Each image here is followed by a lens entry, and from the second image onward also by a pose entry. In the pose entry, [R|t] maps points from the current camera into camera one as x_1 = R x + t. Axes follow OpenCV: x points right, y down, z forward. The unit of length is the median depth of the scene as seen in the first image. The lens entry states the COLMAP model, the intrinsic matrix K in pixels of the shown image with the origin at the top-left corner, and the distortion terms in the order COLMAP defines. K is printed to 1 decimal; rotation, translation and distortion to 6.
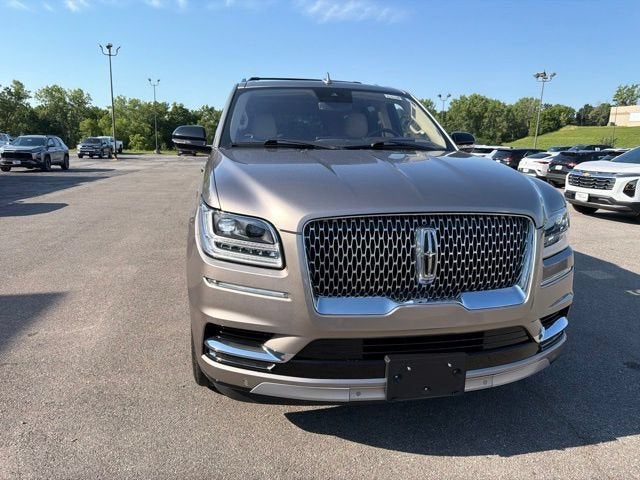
lens RADIAL K [[453.3, 0, 324.4], [0, 453.3, 237.6], [0, 0, 1]] dist [0.031402, -0.037908]
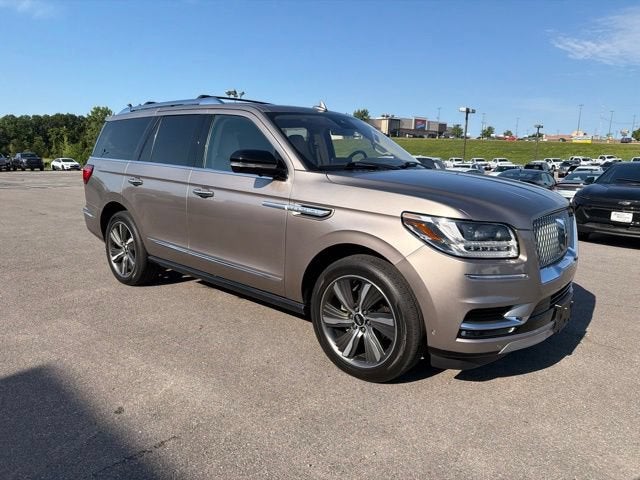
lens RADIAL K [[453.3, 0, 325.2], [0, 453.3, 238.2], [0, 0, 1]] dist [0.031402, -0.037908]
pose [[0.784712, -0.117735, 0.608577, -0.076368], [0.130315, 0.991189, 0.023723, -0.005465], [-0.606008, 0.060691, 0.793140, 0.012743]]
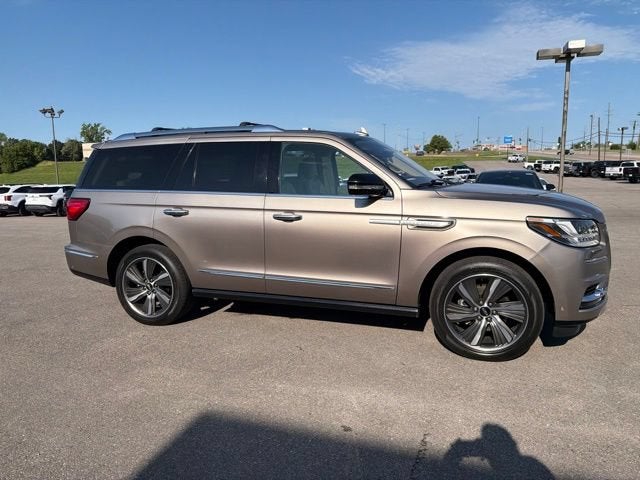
lens RADIAL K [[453.3, 0, 325.3], [0, 453.3, 235.3], [0, 0, 1]] dist [0.031402, -0.037908]
pose [[0.500790, -0.151749, 0.852163, -0.123452], [0.218088, 0.974871, 0.045436, -0.016305], [-0.837644, 0.163093, 0.521300, 0.051757]]
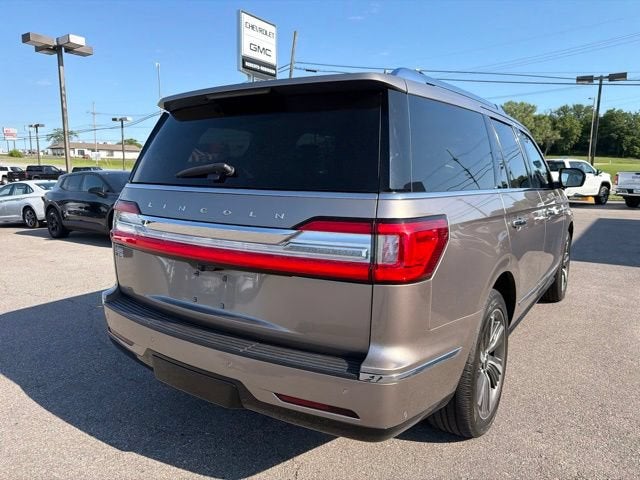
lens RADIAL K [[453.3, 0, 326.4], [0, 453.3, 239.4], [0, 0, 1]] dist [0.031402, -0.037908]
pose [[-0.700142, -0.129721, 0.702121, -0.070257], [0.136900, 0.940724, 0.310318, -0.052198], [-0.700757, 0.313386, -0.640881, 0.225012]]
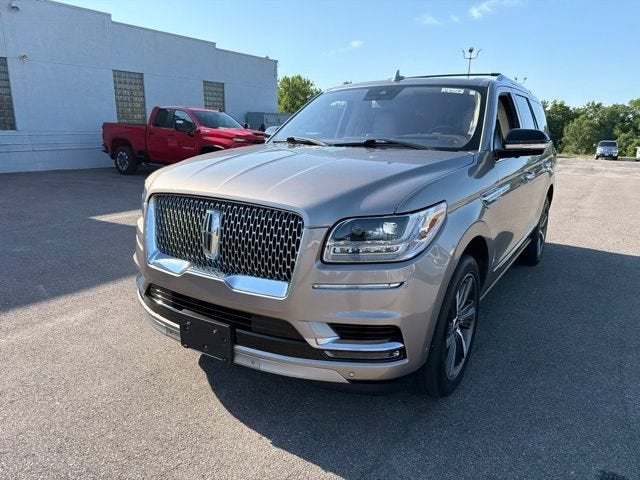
lens RADIAL K [[453.3, 0, 318.3], [0, 453.3, 245.6], [0, 0, 1]] dist [0.031402, -0.037908]
pose [[0.713995, 0.167127, -0.679911, 0.066829], [-0.156227, 0.984639, 0.077972, -0.003604], [0.682498, 0.050549, 0.729137, 0.018146]]
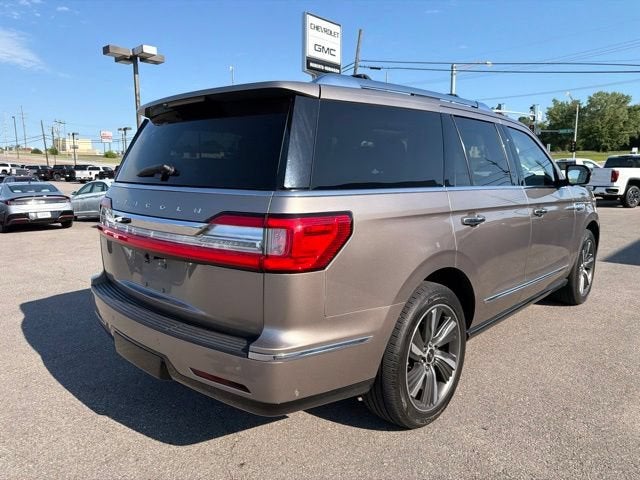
lens RADIAL K [[453.3, 0, 326.4], [0, 453.3, 237.9], [0, 0, 1]] dist [0.031402, -0.037908]
pose [[-0.580400, -0.141468, 0.801949, -0.086914], [0.167718, 0.942915, 0.287719, -0.050130], [-0.796873, 0.301494, -0.523541, 0.213093]]
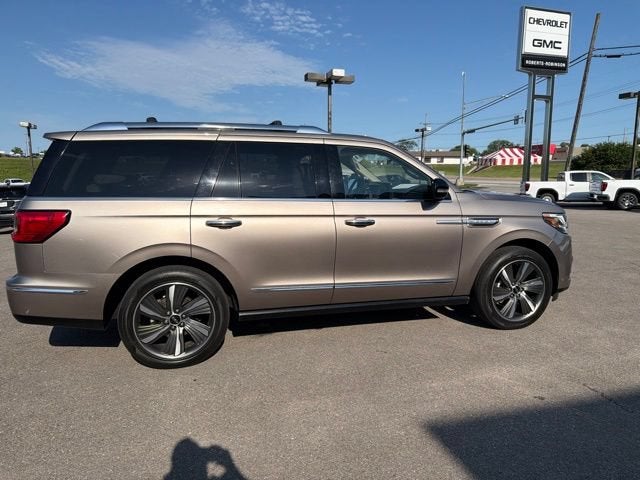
lens RADIAL K [[453.3, 0, 326.0], [0, 453.3, 241.1], [0, 0, 1]] dist [0.031402, -0.037908]
pose [[-0.077768, -0.163525, 0.983469, -0.140760], [0.220468, 0.959214, 0.176926, -0.034847], [-0.972289, 0.230582, -0.038544, 0.131781]]
